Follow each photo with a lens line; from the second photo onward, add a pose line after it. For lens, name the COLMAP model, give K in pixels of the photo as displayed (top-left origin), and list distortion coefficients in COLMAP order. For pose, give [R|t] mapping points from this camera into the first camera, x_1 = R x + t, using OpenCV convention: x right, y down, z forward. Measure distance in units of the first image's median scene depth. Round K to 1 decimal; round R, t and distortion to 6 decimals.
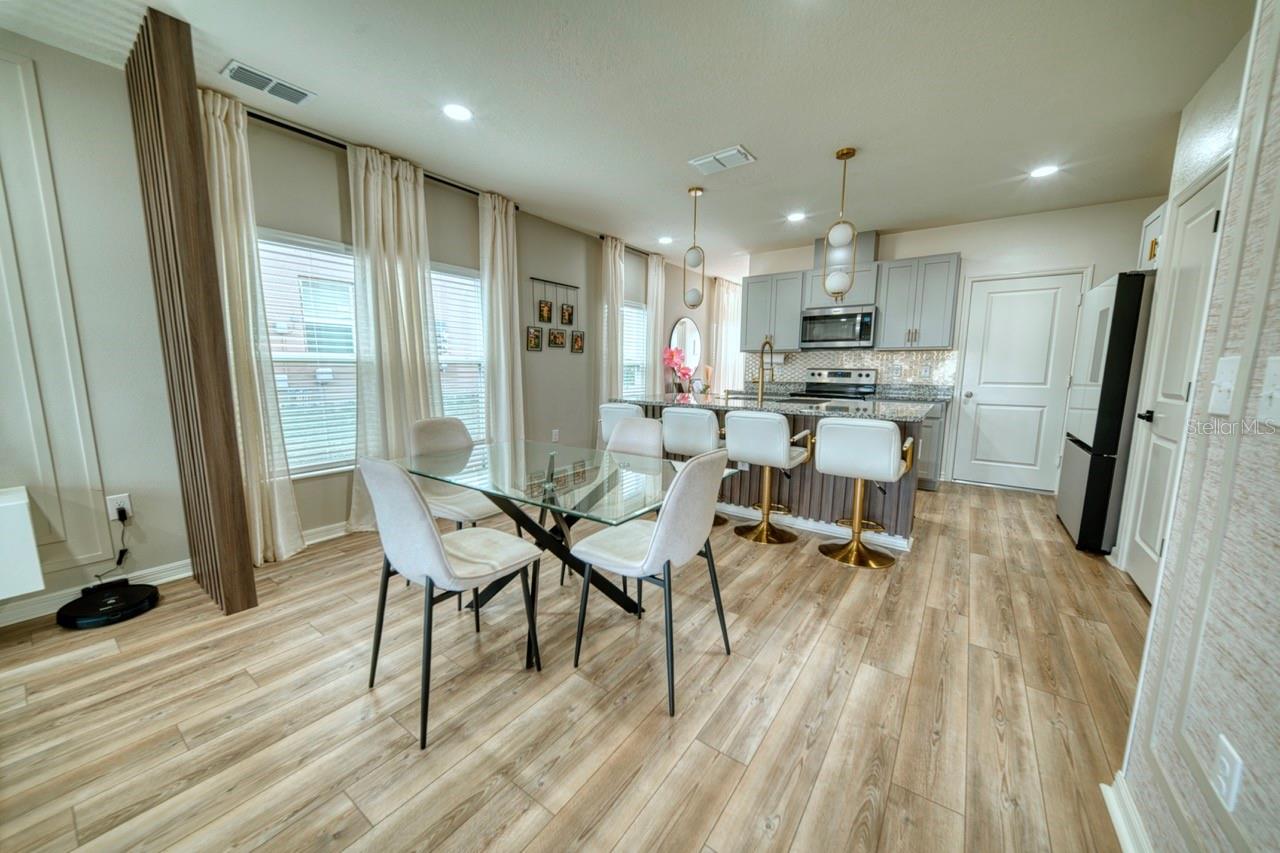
lens RADIAL K [[450.8, 0, 642.5], [0, 450.8, 428.7], [0, 0, 1]] dist [0.008642, -0.000216]
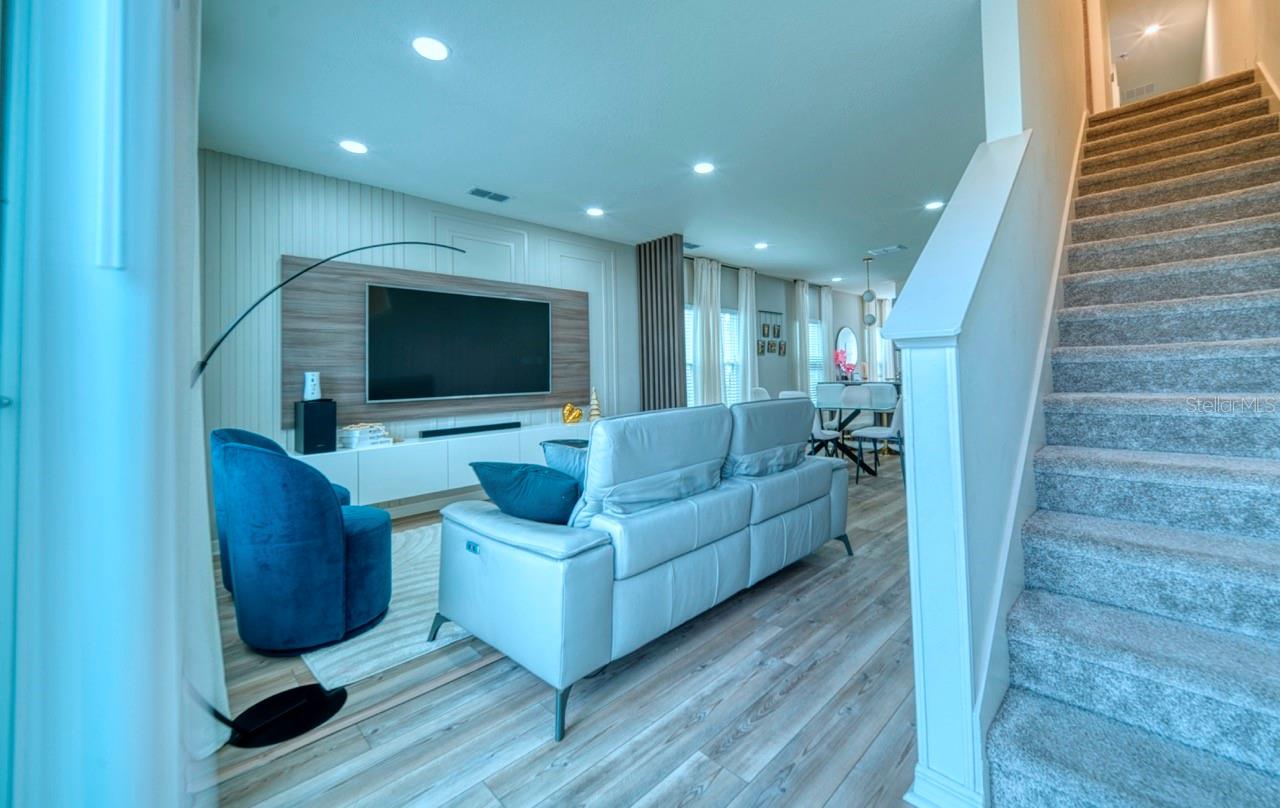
lens RADIAL K [[488.0, 0, 687.0], [0, 488.0, 358.7], [0, 0, 1]] dist [0.000278, -0.000110]
pose [[0.989665, -0.036996, -0.138543, -0.300931], [0.013699, 0.986119, -0.165474, 0.134458], [0.142742, 0.161866, 0.976434, -0.799003]]
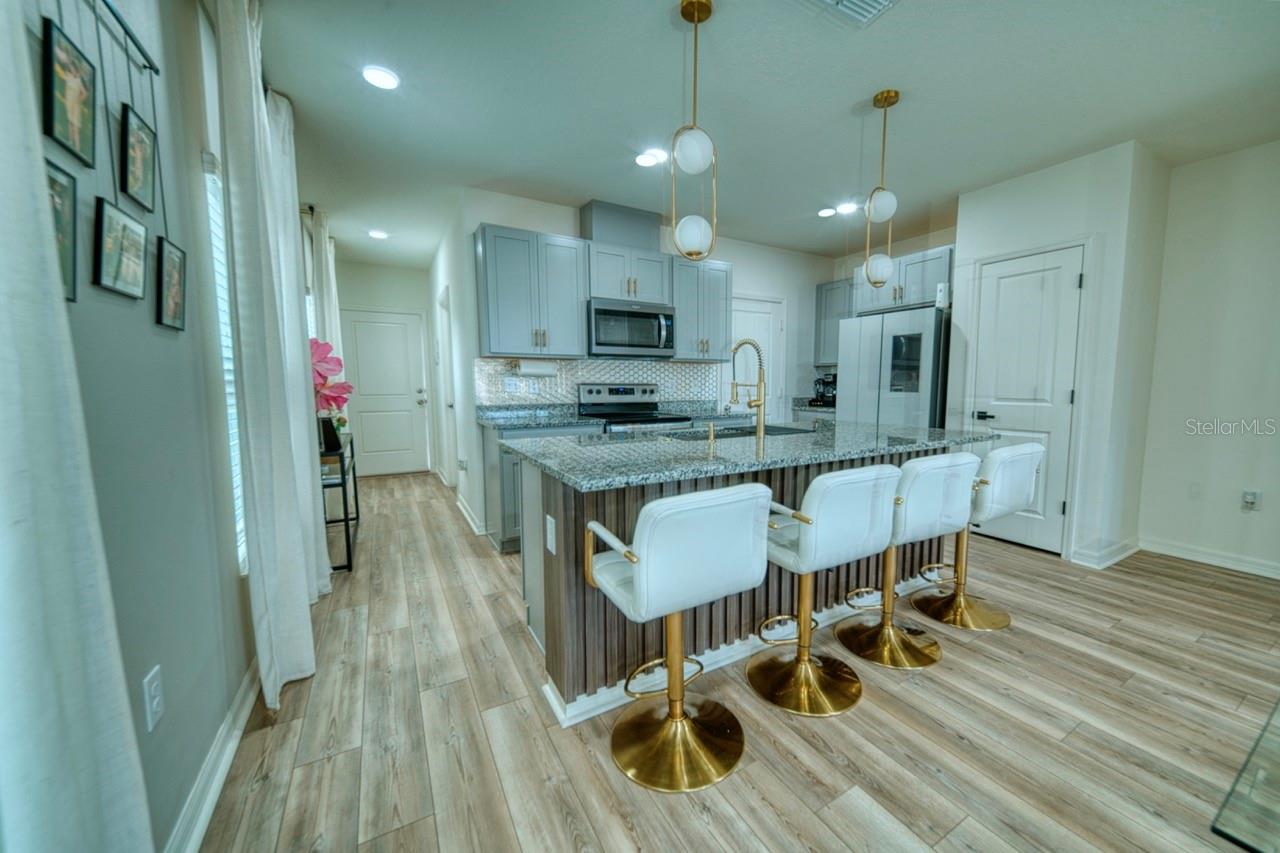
lens RADIAL K [[475.2, 0, 667.8], [0, 475.2, 428.8], [0, 0, 1]] dist [-0.011126, -0.000150]
pose [[0.400632, -0.094640, 0.911338, -0.364829], [0.128019, 0.990676, 0.046601, -0.114919], [-0.907252, 0.097998, 0.409012, 0.829615]]
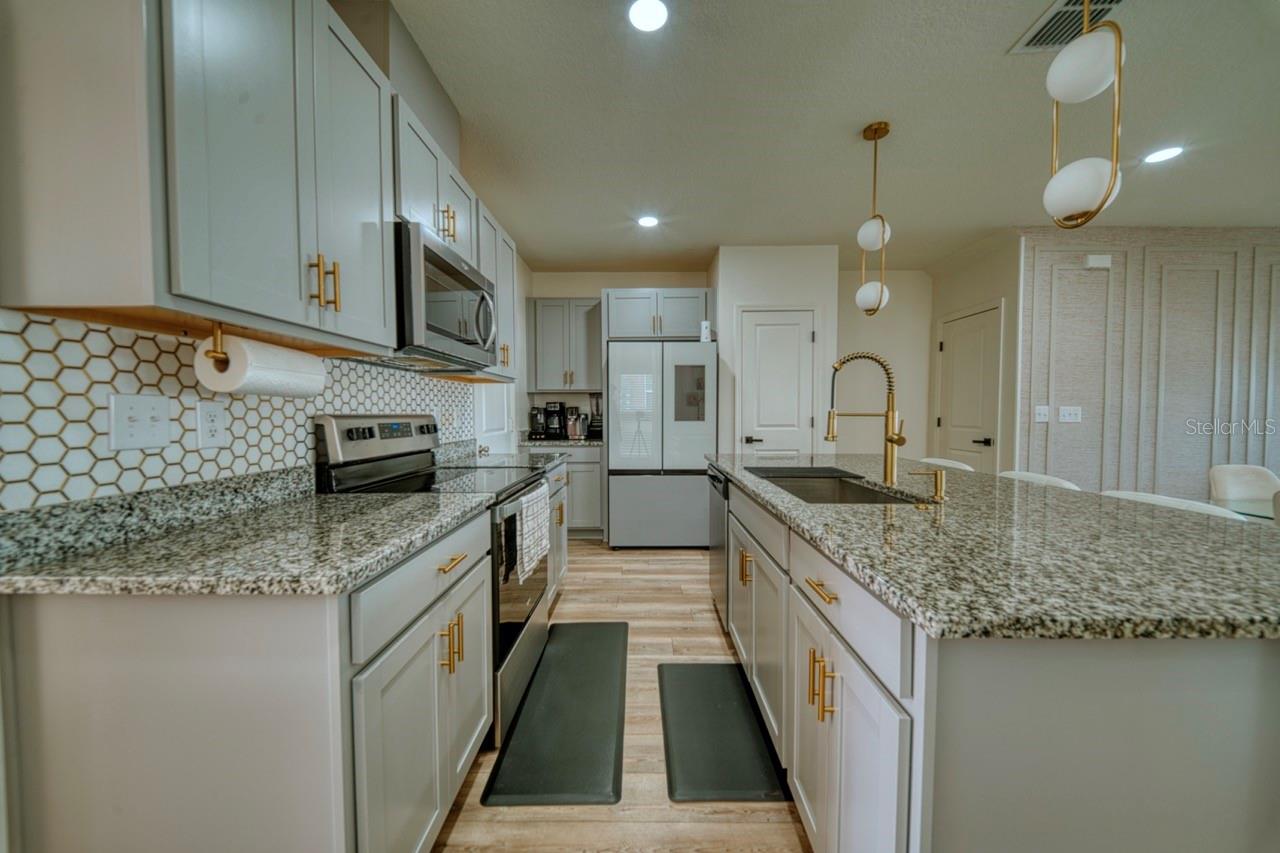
lens RADIAL K [[455.7, 0, 638.7], [0, 455.7, 427.6], [0, 0, 1]] dist [-0.000152, -0.000261]
pose [[-0.573697, -0.035136, 0.818313, 0.025467], [0.109144, 0.986890, 0.118892, -0.197079], [-0.811763, 0.157522, -0.562342, 1.428818]]
